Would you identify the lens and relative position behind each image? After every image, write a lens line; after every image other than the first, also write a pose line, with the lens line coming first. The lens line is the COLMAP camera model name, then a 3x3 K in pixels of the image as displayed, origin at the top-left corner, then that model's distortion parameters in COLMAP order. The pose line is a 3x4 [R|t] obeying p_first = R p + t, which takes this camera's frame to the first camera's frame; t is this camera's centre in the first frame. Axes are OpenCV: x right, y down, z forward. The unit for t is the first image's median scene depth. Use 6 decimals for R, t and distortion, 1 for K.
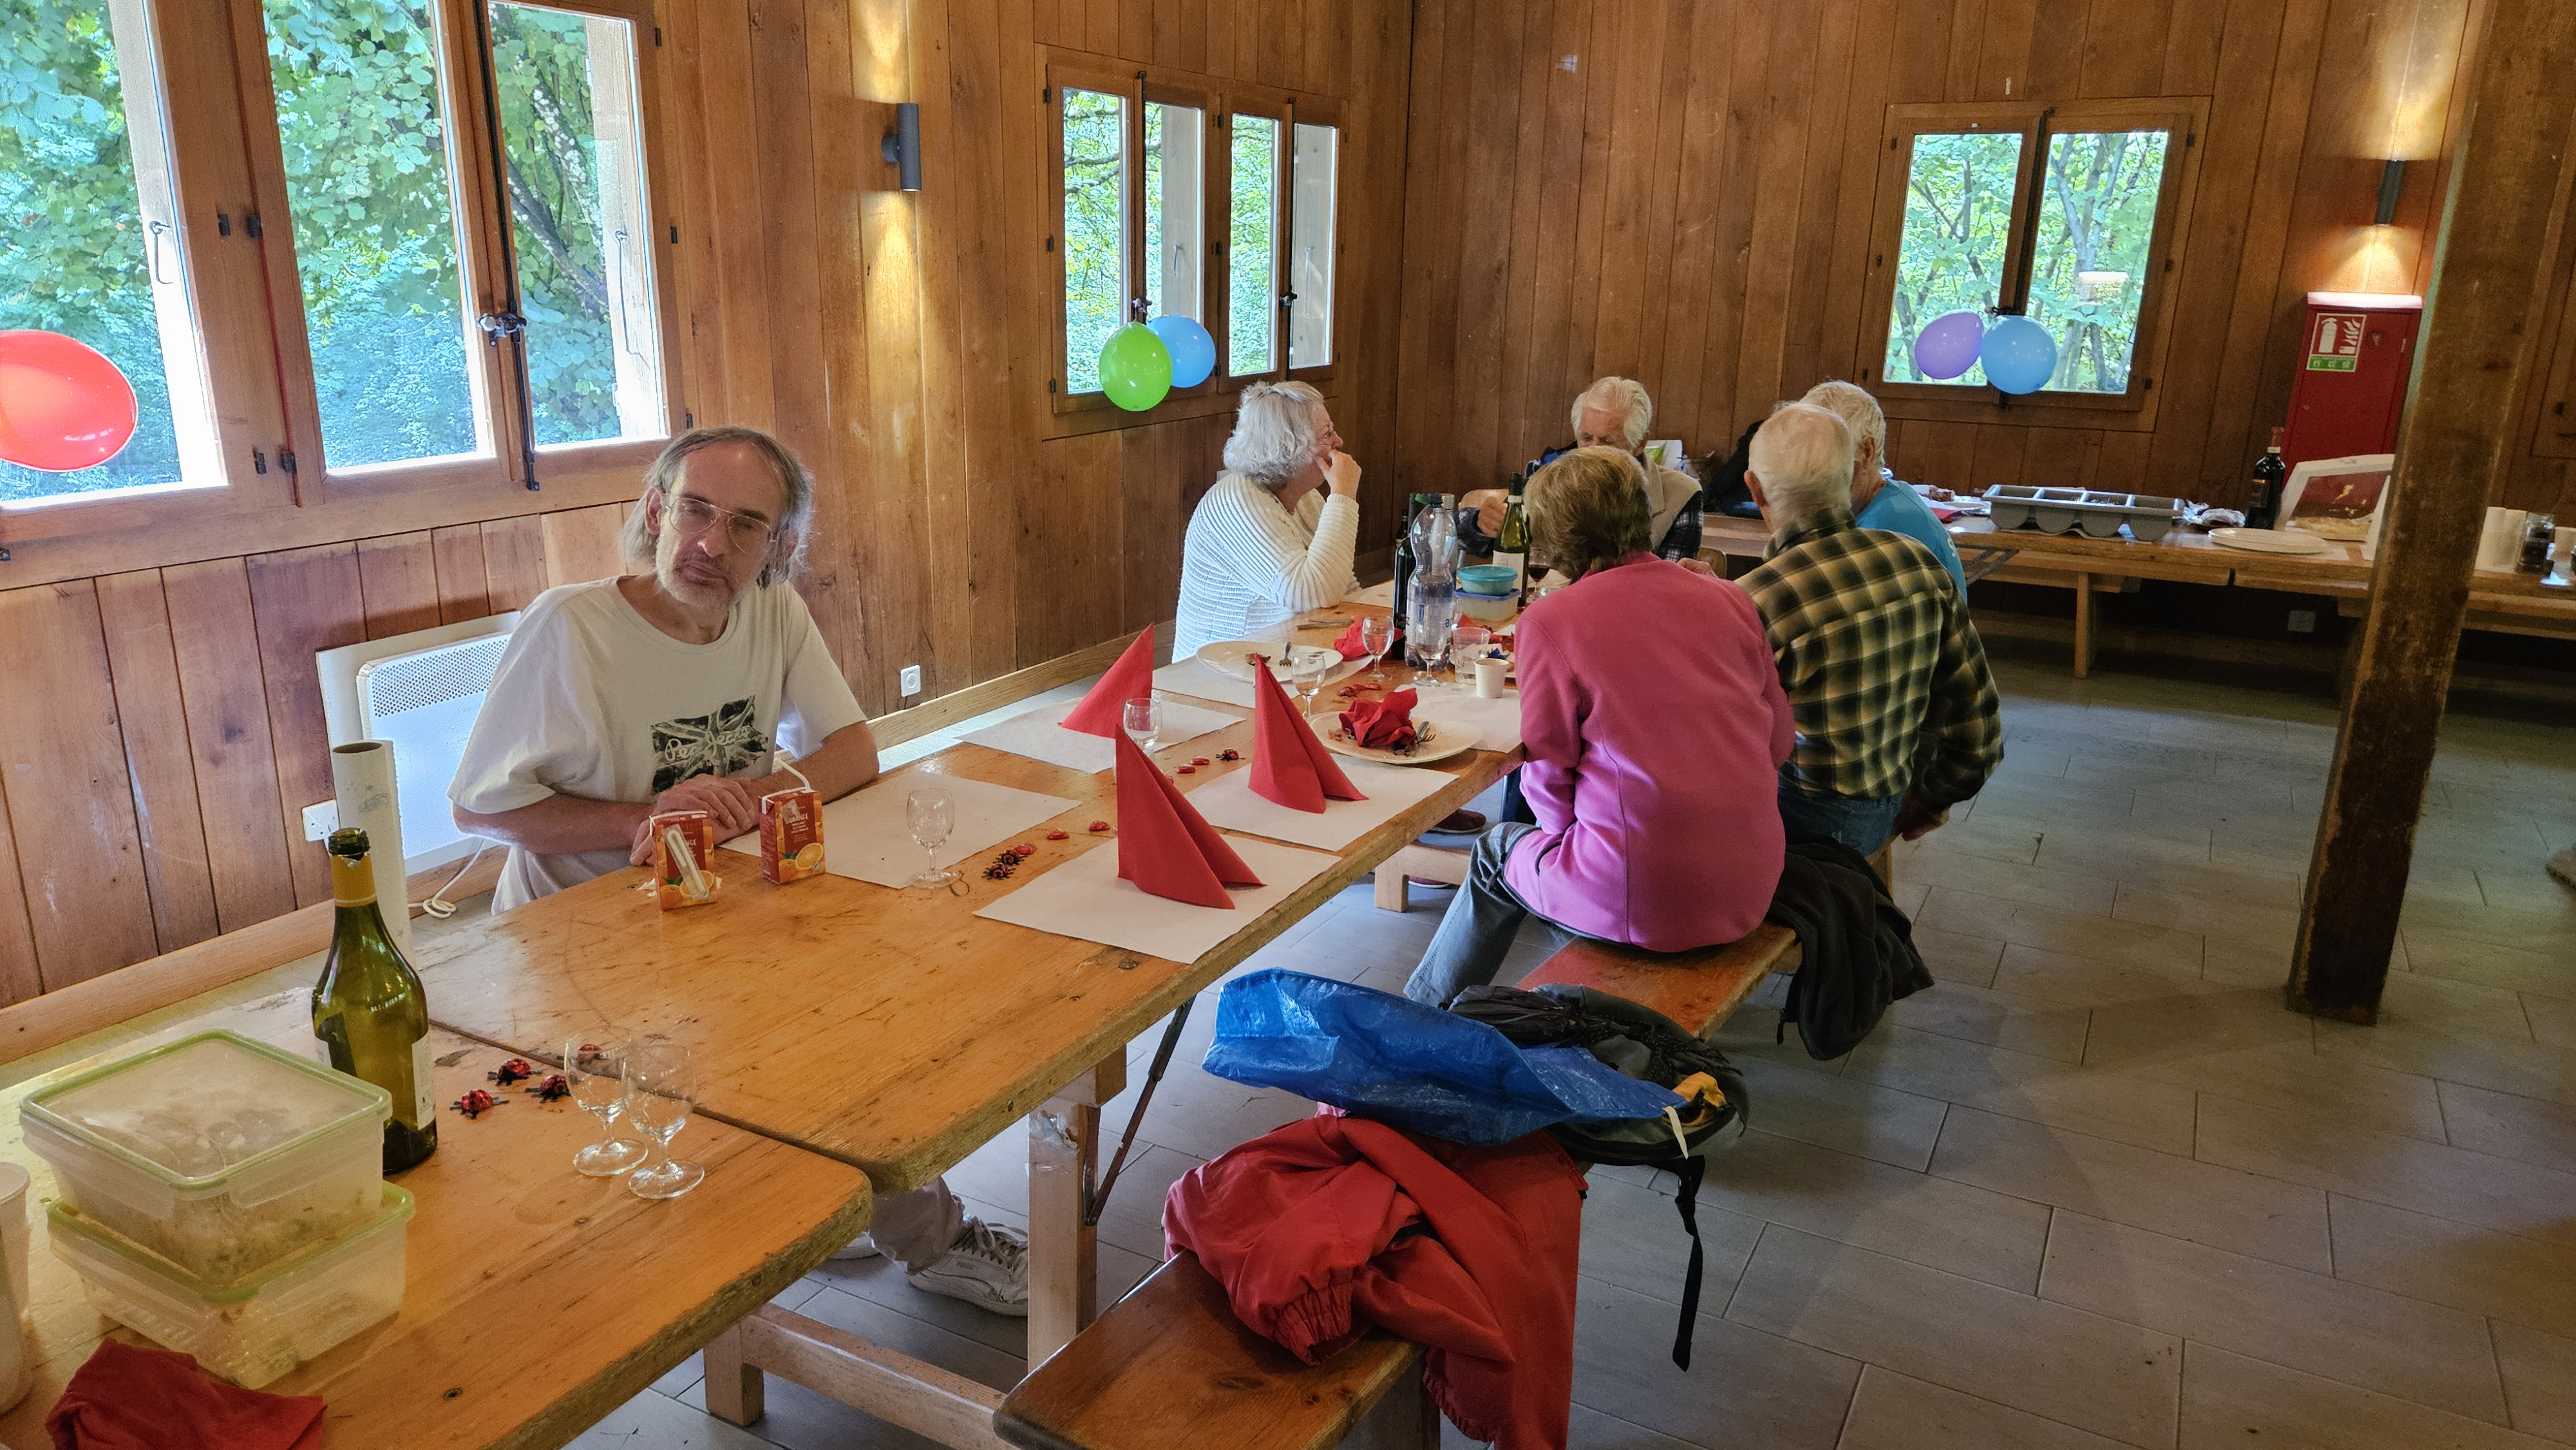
lens RADIAL K [[1703.9, 0, 1270.1], [0, 1703.9, 709.9], [0, 0, 1]] dist [0.072615, -0.060557]
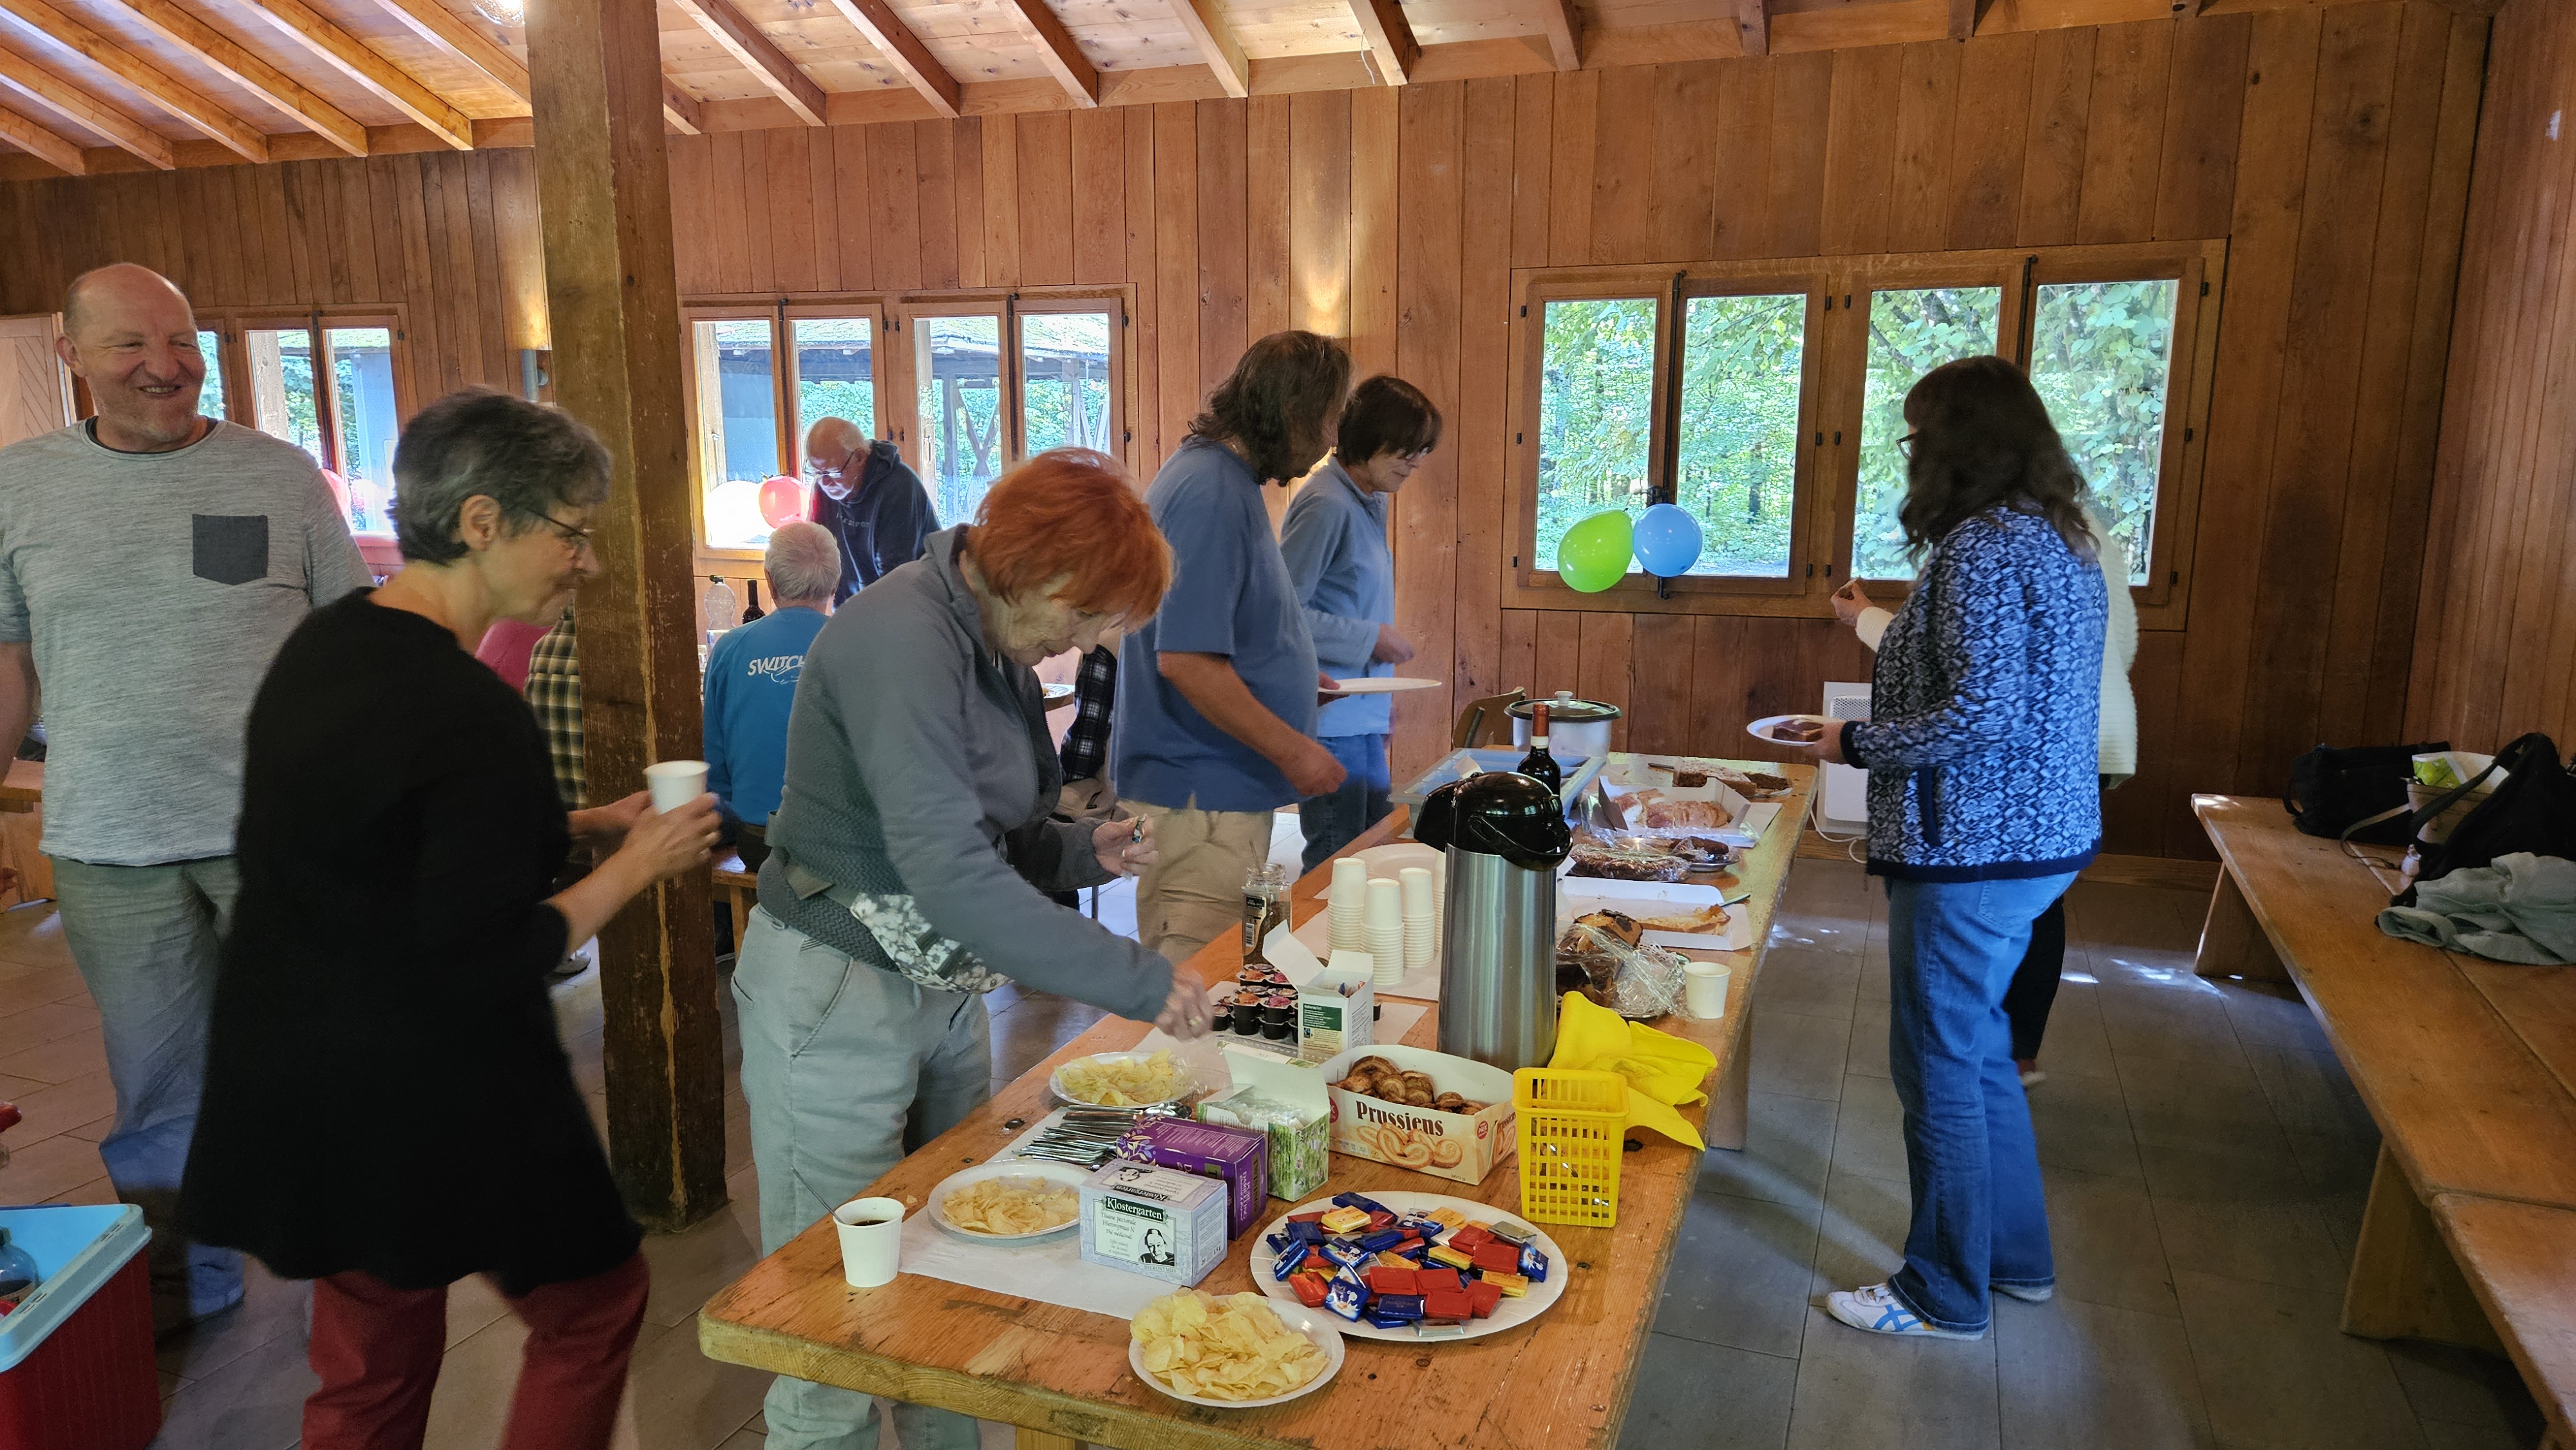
lens RADIAL K [[1703.9, 0, 1242.0], [0, 1703.9, 760.8], [0, 0, 1]] dist [0.072615, -0.060557]
pose [[0.125922, 0.164061, -0.978380, 1.064513], [-0.275908, 0.953111, 0.124313, -0.189024], [0.952900, 0.254289, 0.165283, 0.800975]]
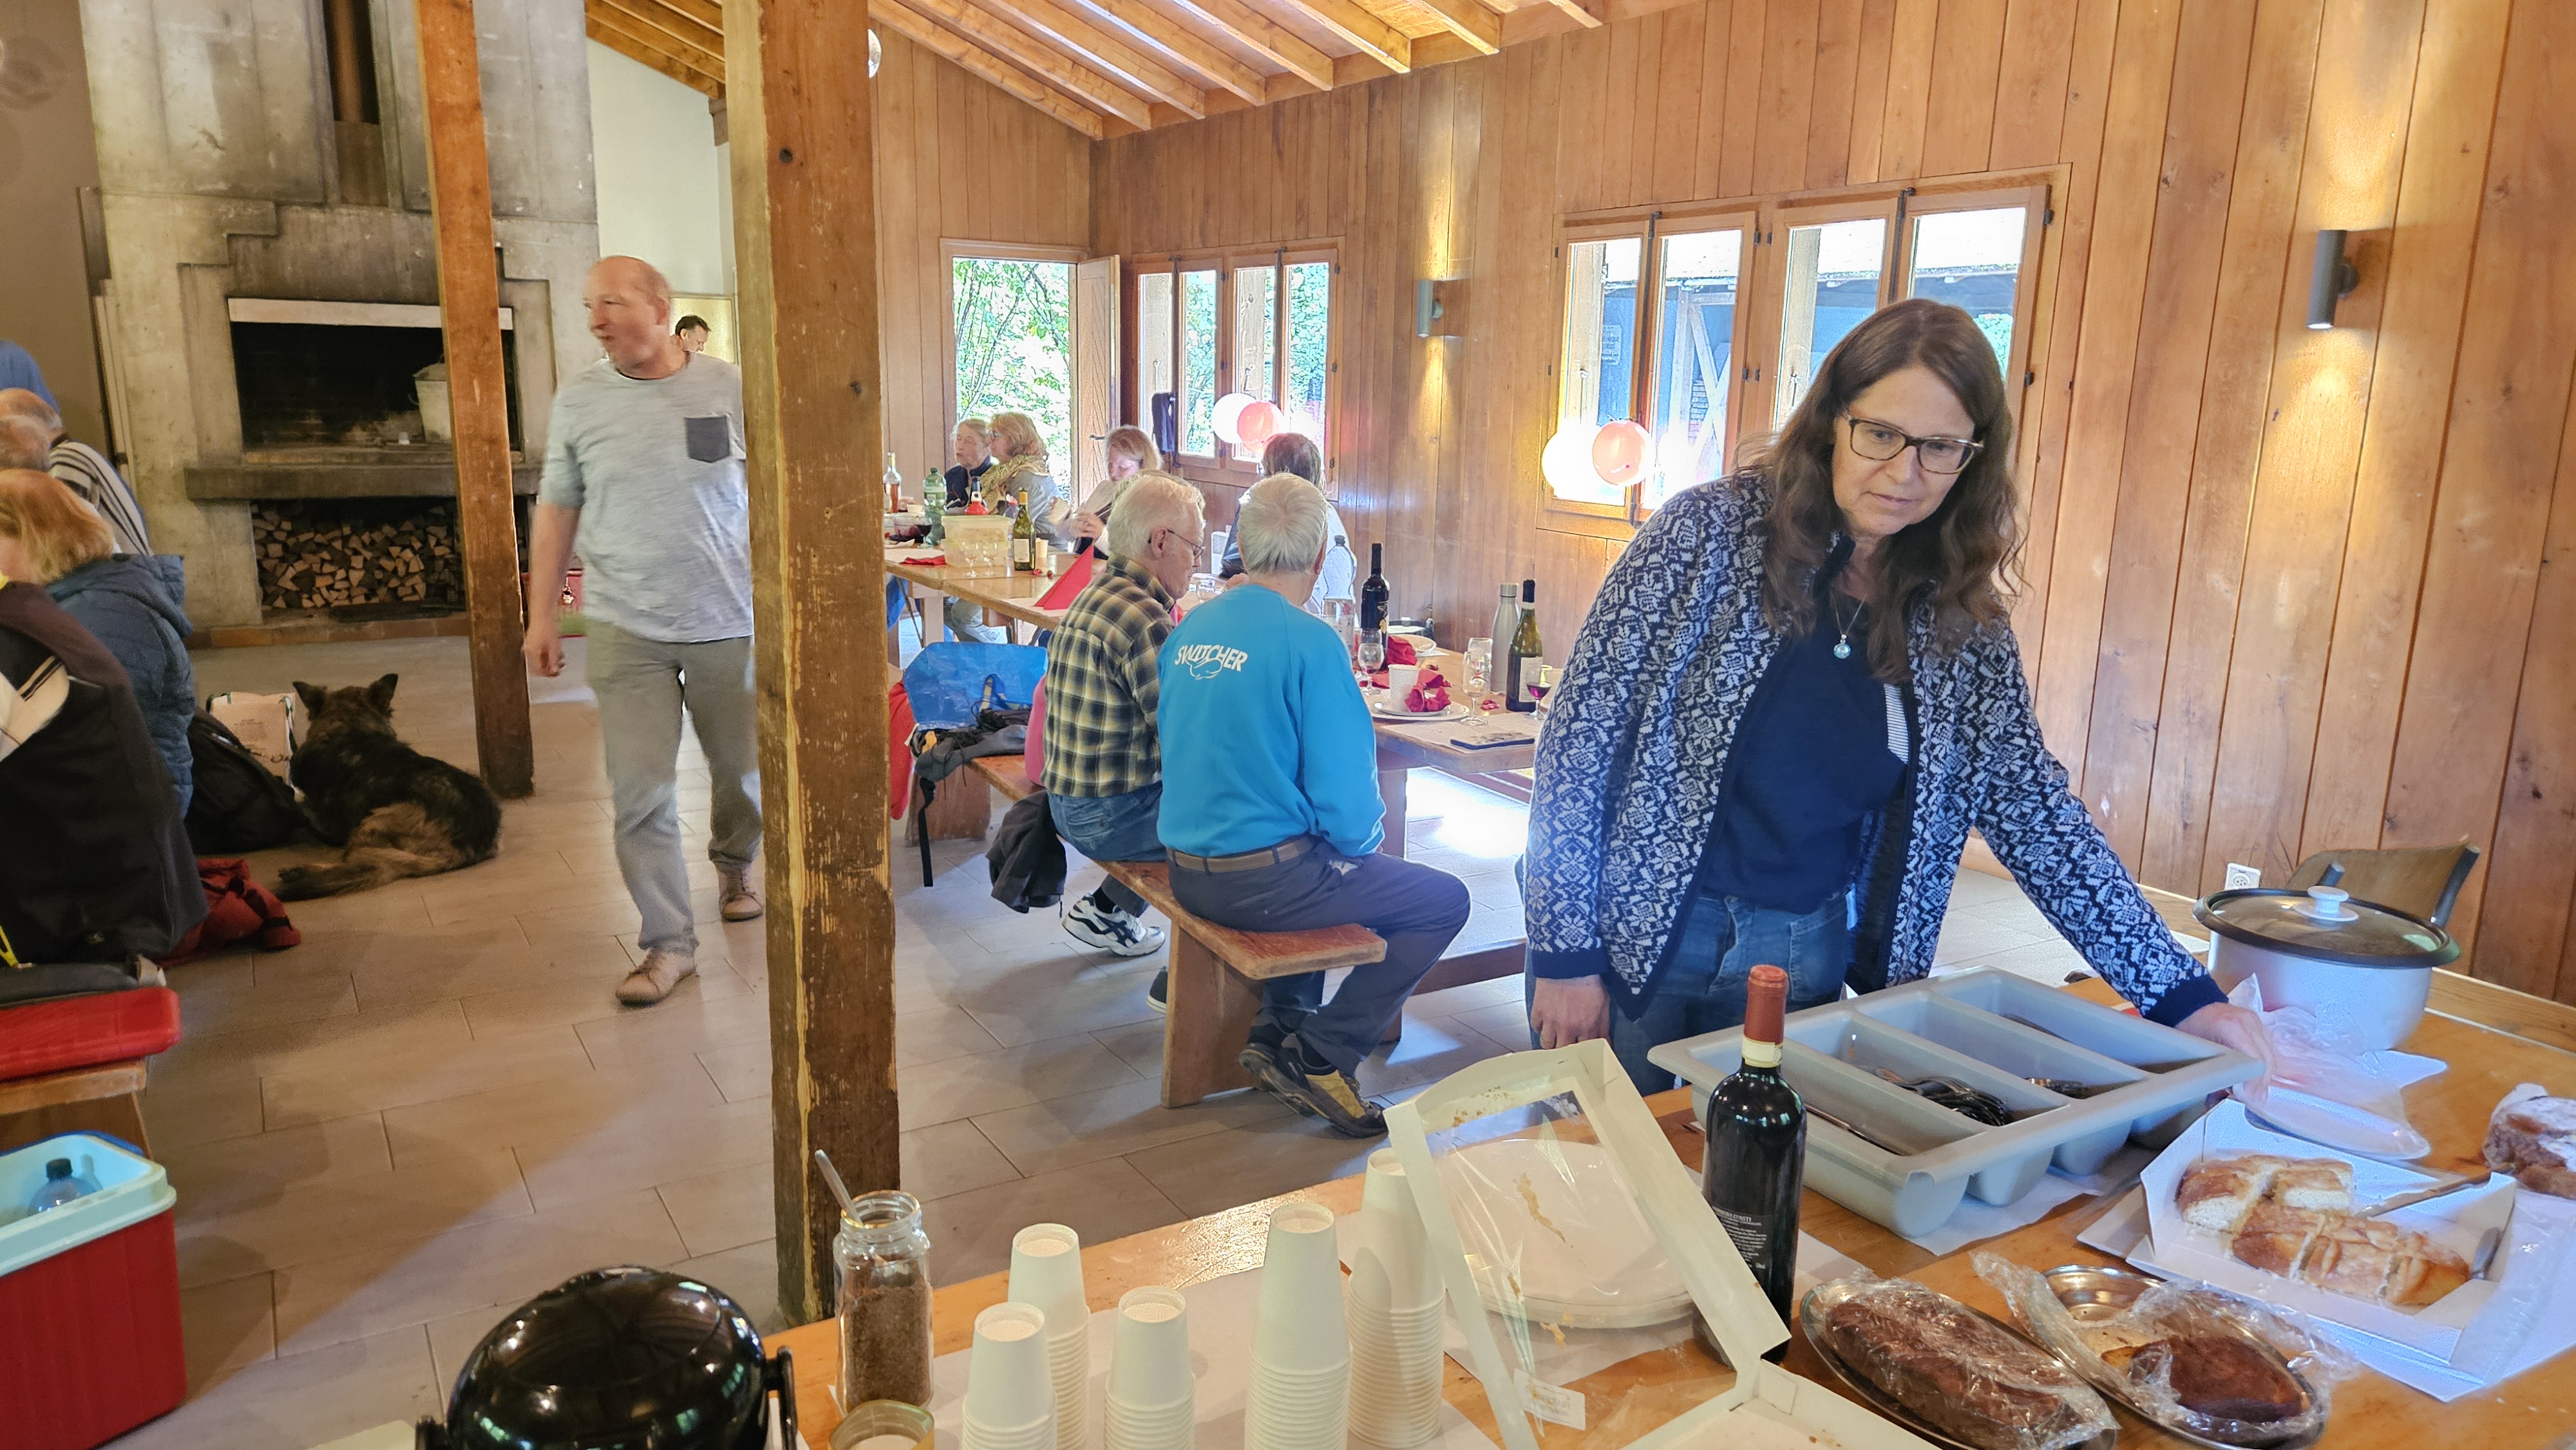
lens RADIAL K [[1703.9, 0, 1285.3], [0, 1703.9, 742.7], [0, 0, 1]] dist [0.072615, -0.060557]
pose [[-0.501622, 0.156347, -0.850841, 0.835340], [-0.271656, 0.905313, 0.326513, -0.244778], [0.821327, 0.394922, -0.411653, 0.971078]]
